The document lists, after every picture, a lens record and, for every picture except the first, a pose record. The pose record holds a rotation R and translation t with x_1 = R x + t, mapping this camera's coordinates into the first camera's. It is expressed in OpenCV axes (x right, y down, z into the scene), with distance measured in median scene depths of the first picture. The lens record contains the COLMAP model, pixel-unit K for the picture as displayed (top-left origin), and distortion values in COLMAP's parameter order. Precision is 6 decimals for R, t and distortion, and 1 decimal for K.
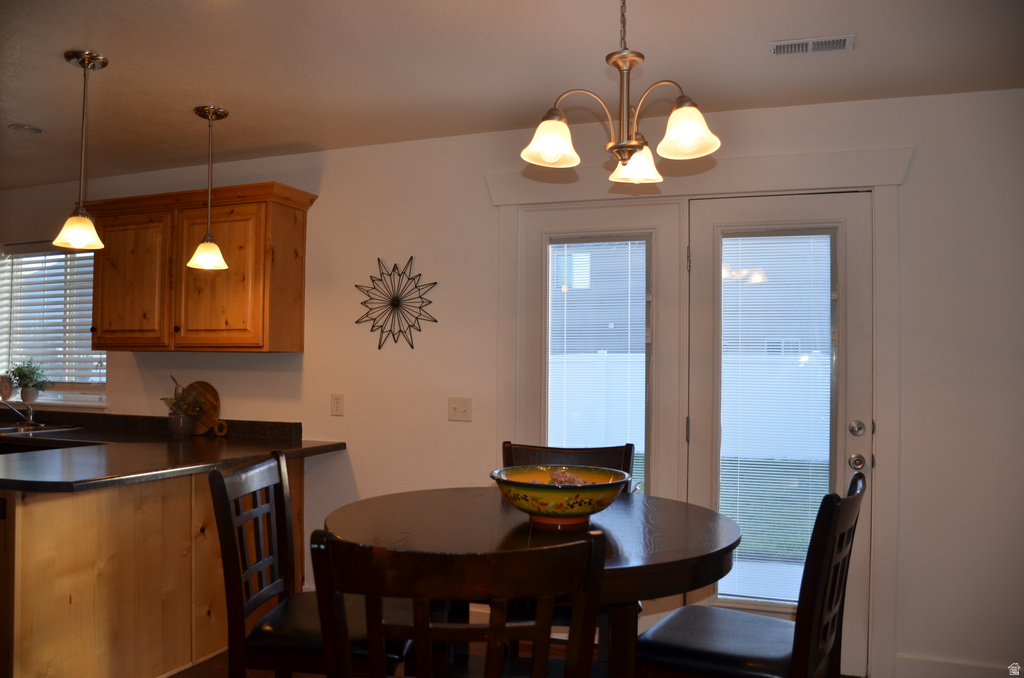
lens RADIAL K [[794.0, 0, 512.0], [0, 794.0, 339.0], [0, 0, 1]] dist [-0.147760, 0.109451]
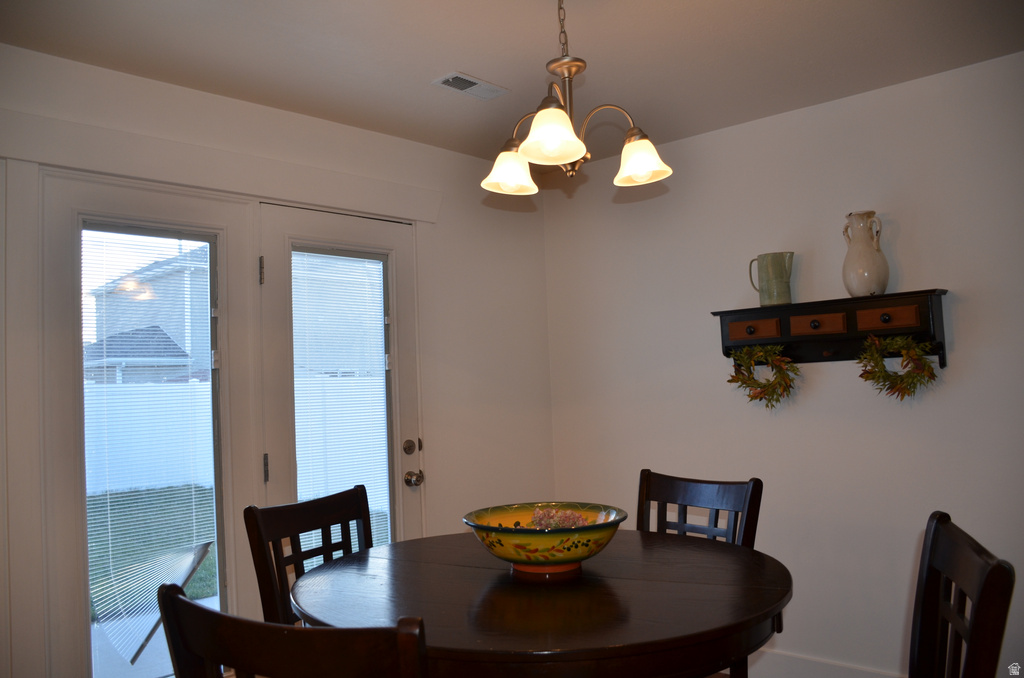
lens RADIAL K [[794.0, 0, 512.0], [0, 794.0, 339.0], [0, 0, 1]] dist [-0.147760, 0.109451]
pose [[0.372586, 0.024661, 0.927670, -0.410657], [0.016848, 0.999302, -0.033333, 0.005379], [-0.927845, 0.028049, 0.371911, 0.380465]]
